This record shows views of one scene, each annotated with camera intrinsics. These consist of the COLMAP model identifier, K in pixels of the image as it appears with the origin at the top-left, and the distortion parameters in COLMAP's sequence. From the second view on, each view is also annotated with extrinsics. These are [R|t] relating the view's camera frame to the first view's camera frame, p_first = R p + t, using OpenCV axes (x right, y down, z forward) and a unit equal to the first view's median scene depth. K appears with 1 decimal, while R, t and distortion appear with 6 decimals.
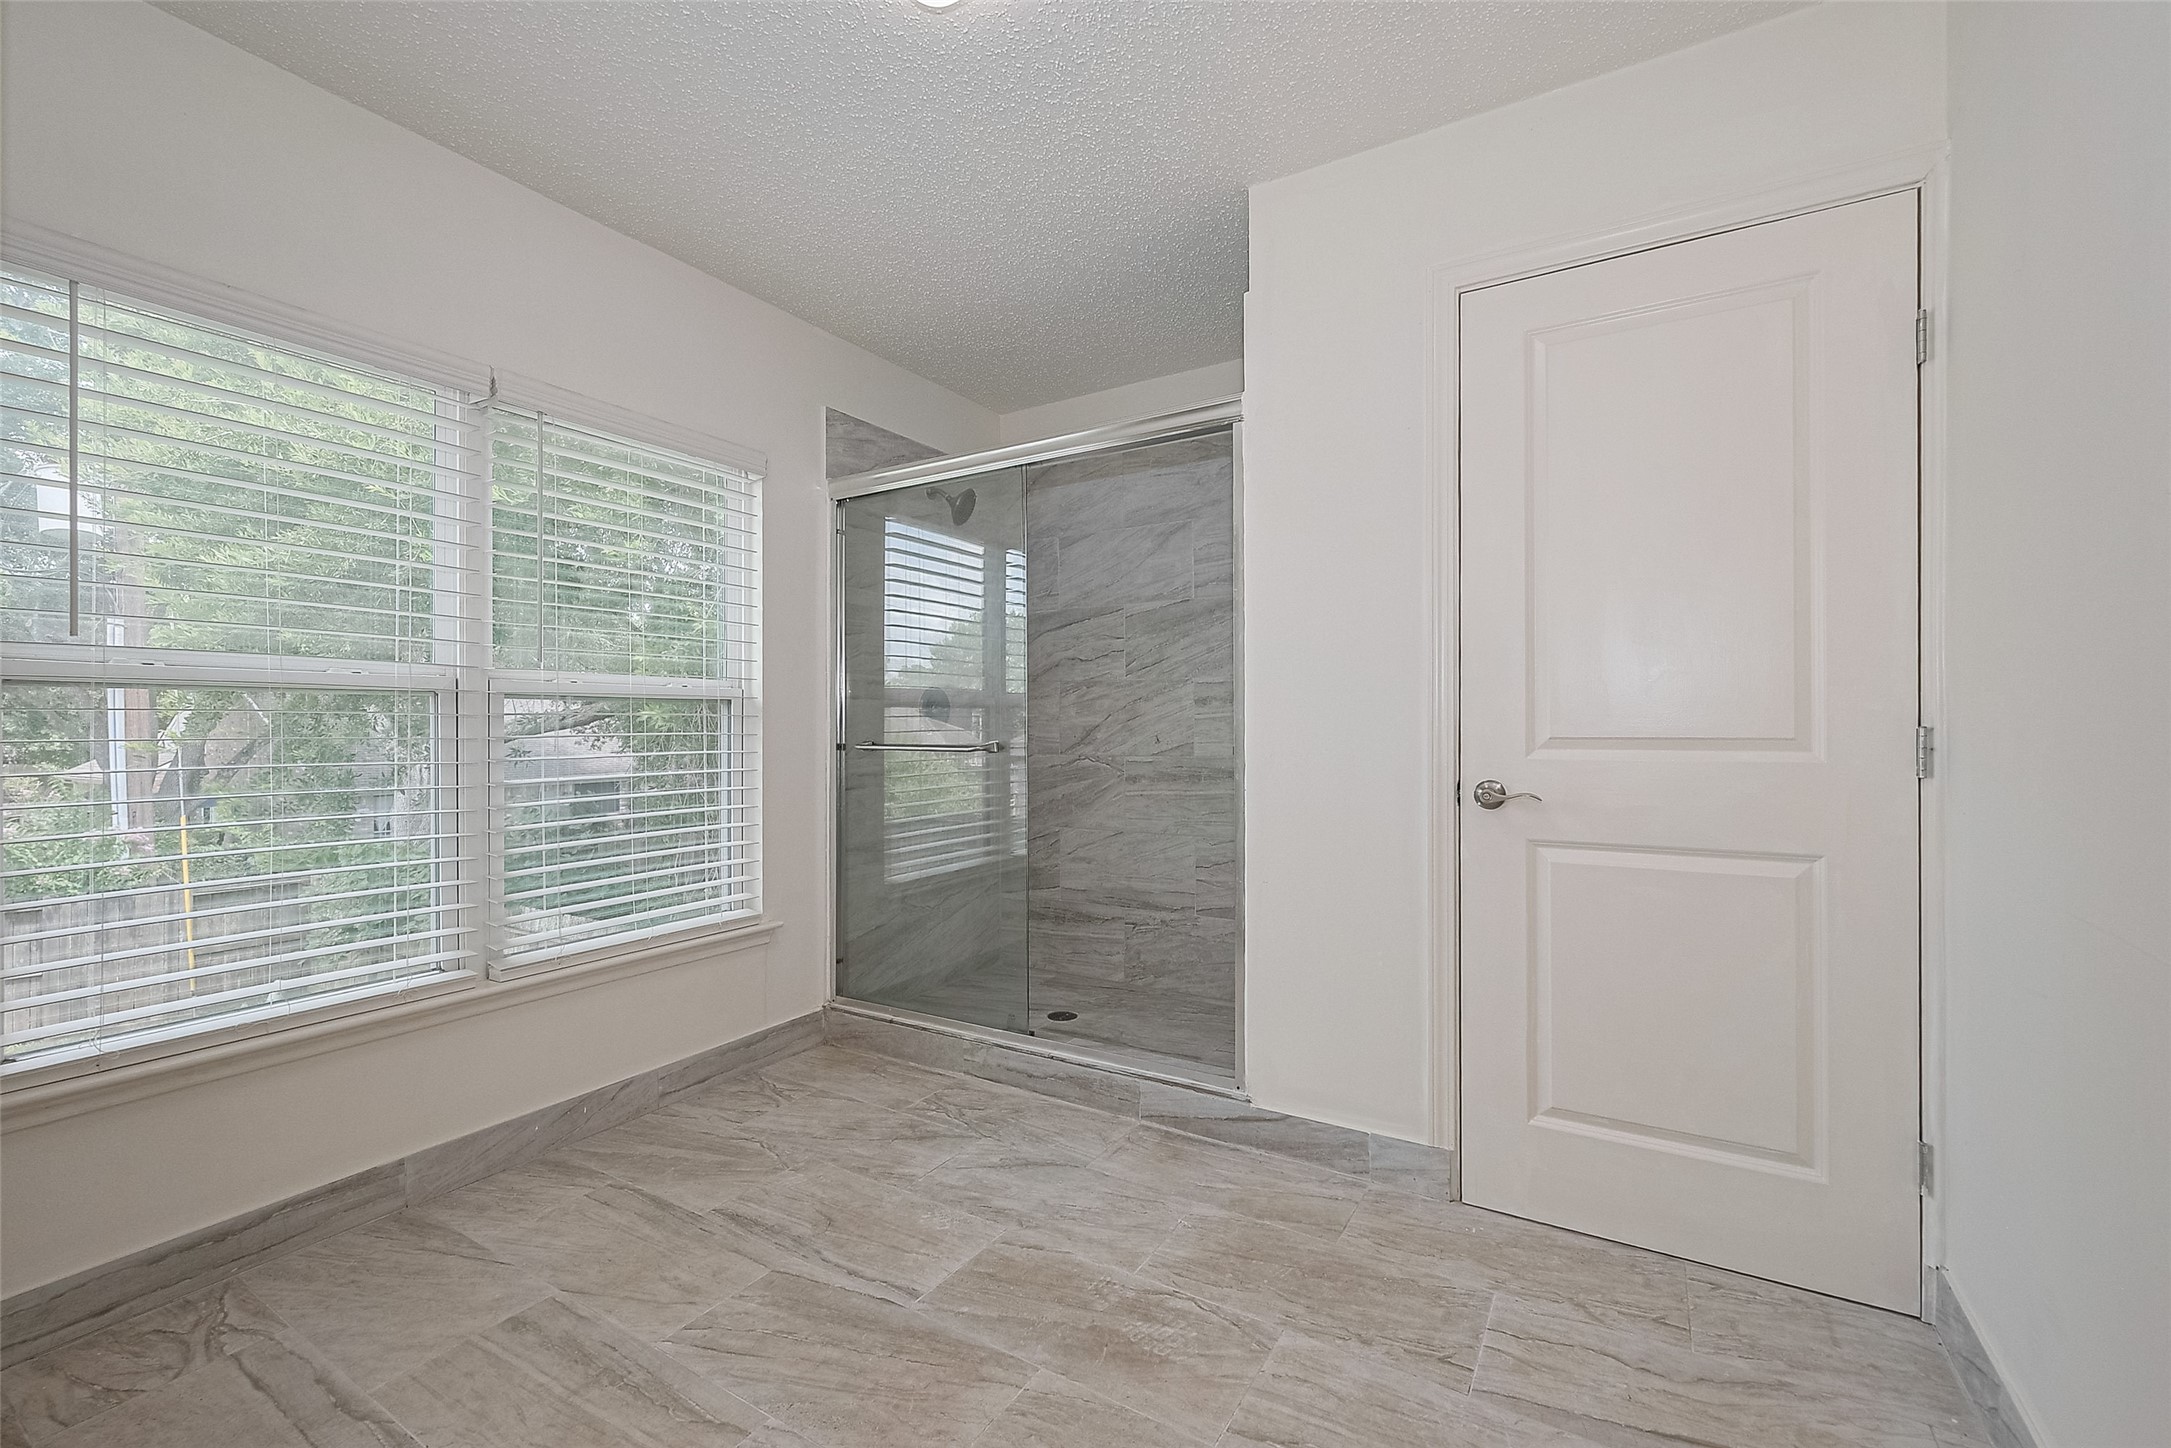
lens RADIAL K [[890.7, 0, 1087.5], [0, 890.7, 719.9], [0, 0, 1]] dist [-0.000460, 0.001158]
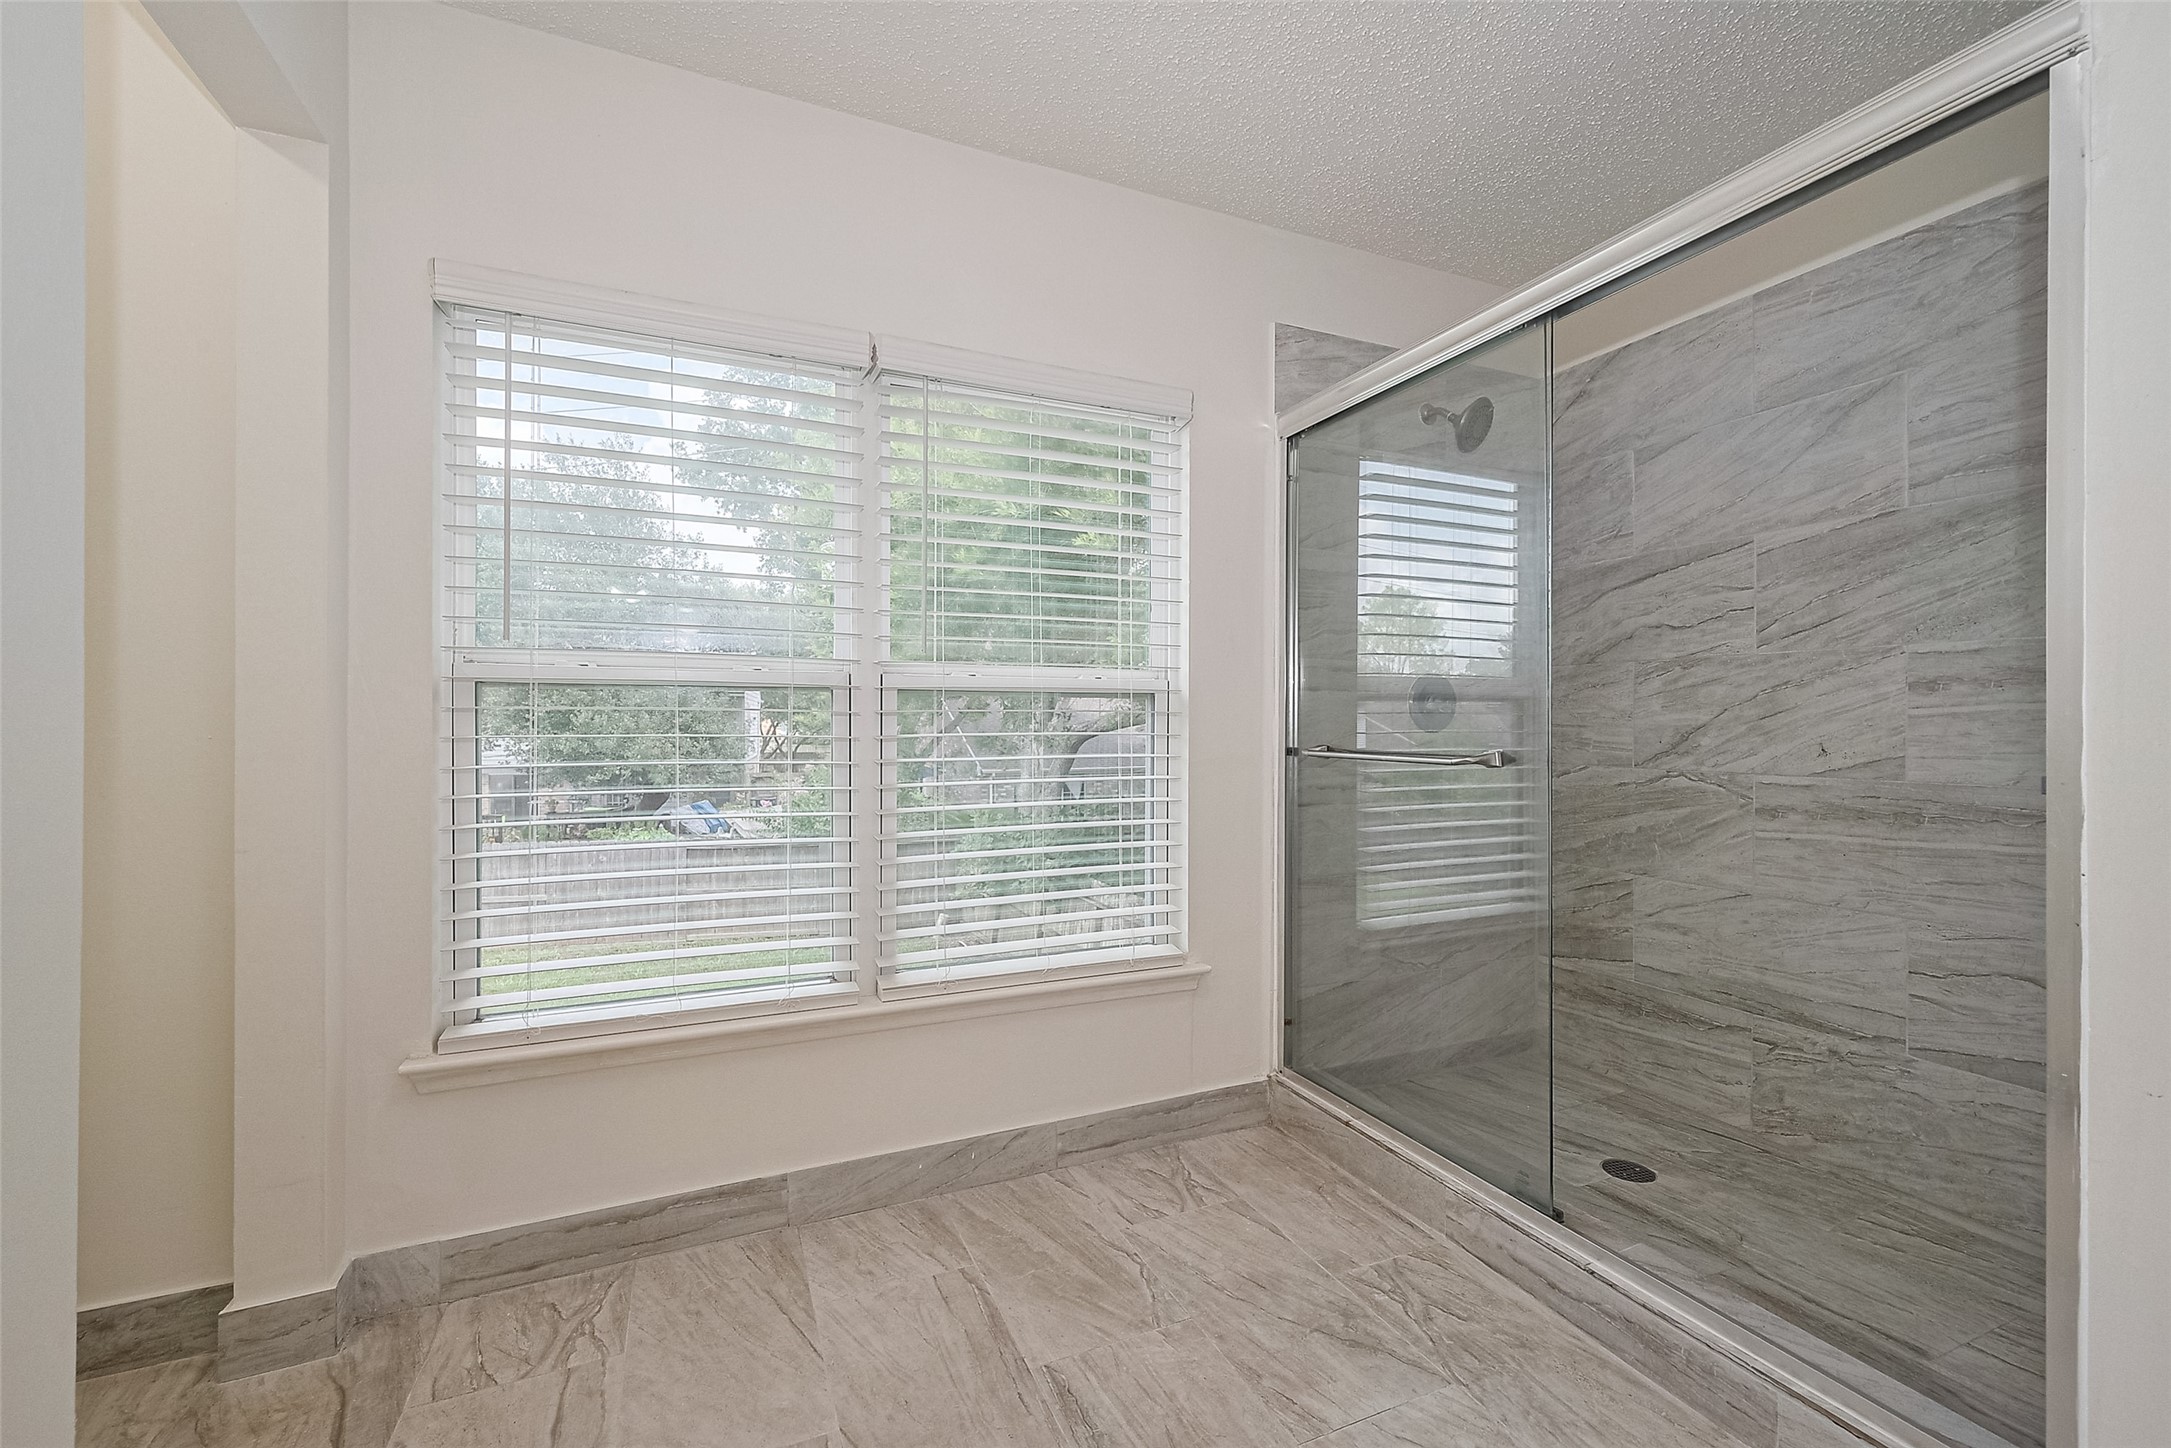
lens RADIAL K [[890.7, 0, 1051.7], [0, 890.7, 722.4], [0, 0, 1]] dist [-0.000460, 0.001158]
pose [[0.805616, 0.004488, -0.592421, 0.018044], [-0.000231, 0.999974, 0.007260, -0.001280], [0.592438, -0.005712, 0.805596, 0.242373]]
